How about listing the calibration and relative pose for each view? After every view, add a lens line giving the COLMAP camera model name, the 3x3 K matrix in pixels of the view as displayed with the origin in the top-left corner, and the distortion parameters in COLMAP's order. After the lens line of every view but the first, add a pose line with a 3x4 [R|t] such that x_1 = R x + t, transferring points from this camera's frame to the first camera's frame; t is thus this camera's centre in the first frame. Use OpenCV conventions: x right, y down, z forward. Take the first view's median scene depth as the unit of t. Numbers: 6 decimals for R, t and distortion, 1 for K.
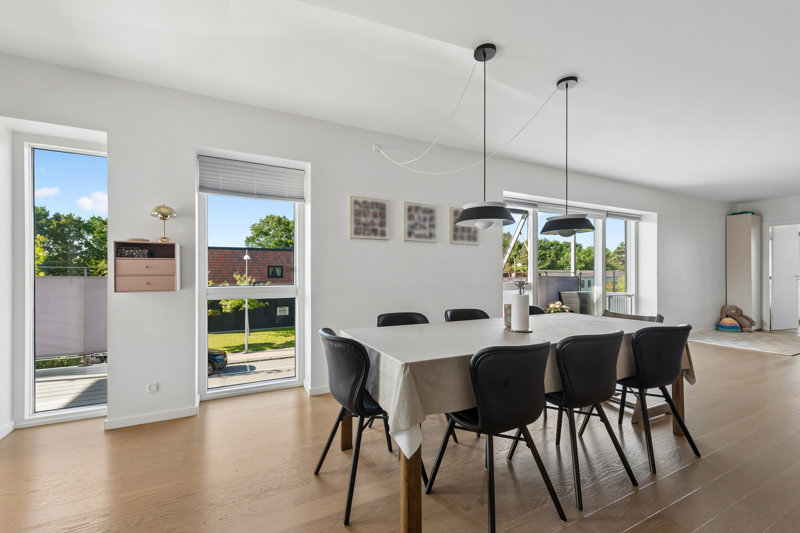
lens RADIAL K [[330.0, 0, 399.0], [0, 330.0, 273.3], [0, 0, 1]] dist [0.004460, 0.000103]
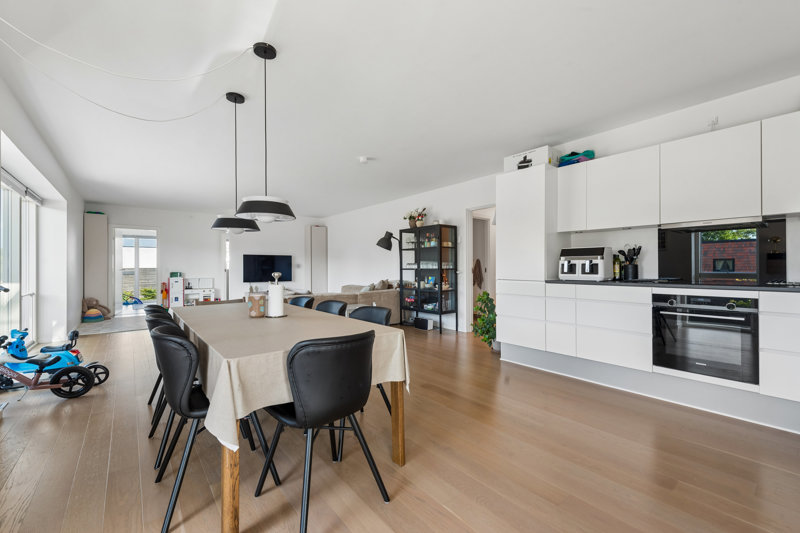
lens RADIAL K [[330.0, 0, 400.9], [0, 330.0, 264.9], [0, 0, 1]] dist [0.004460, 0.000103]
pose [[-0.233281, 0.003829, 0.972402, -0.488926], [0.003834, 0.999988, -0.003018, -0.002881], [-0.972402, 0.003024, -0.233293, 0.486064]]
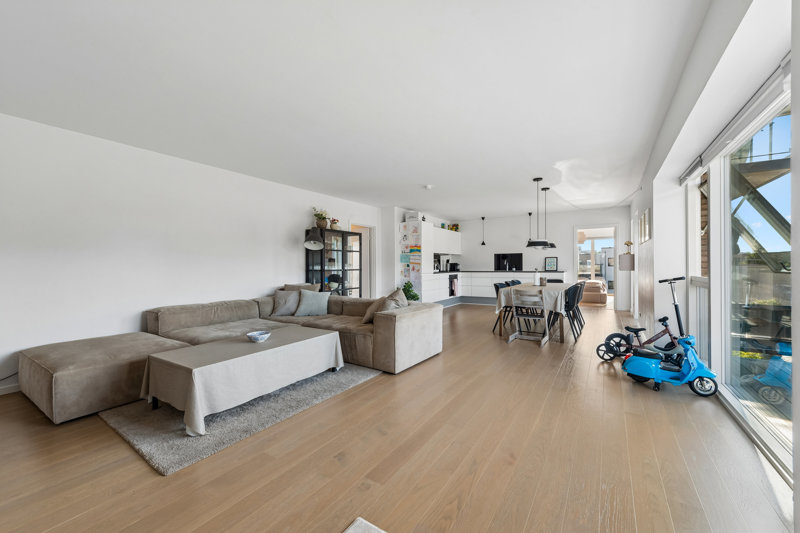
lens RADIAL K [[319.4, 0, 414.5], [0, 319.4, 263.9], [0, 0, 1]] dist [0.000541, -0.000800]
pose [[-0.831961, 0.002314, -0.554829, 1.672864], [0.008744, 0.999922, -0.008941, 0.000821], [0.554765, -0.012290, -0.831916, 1.621135]]
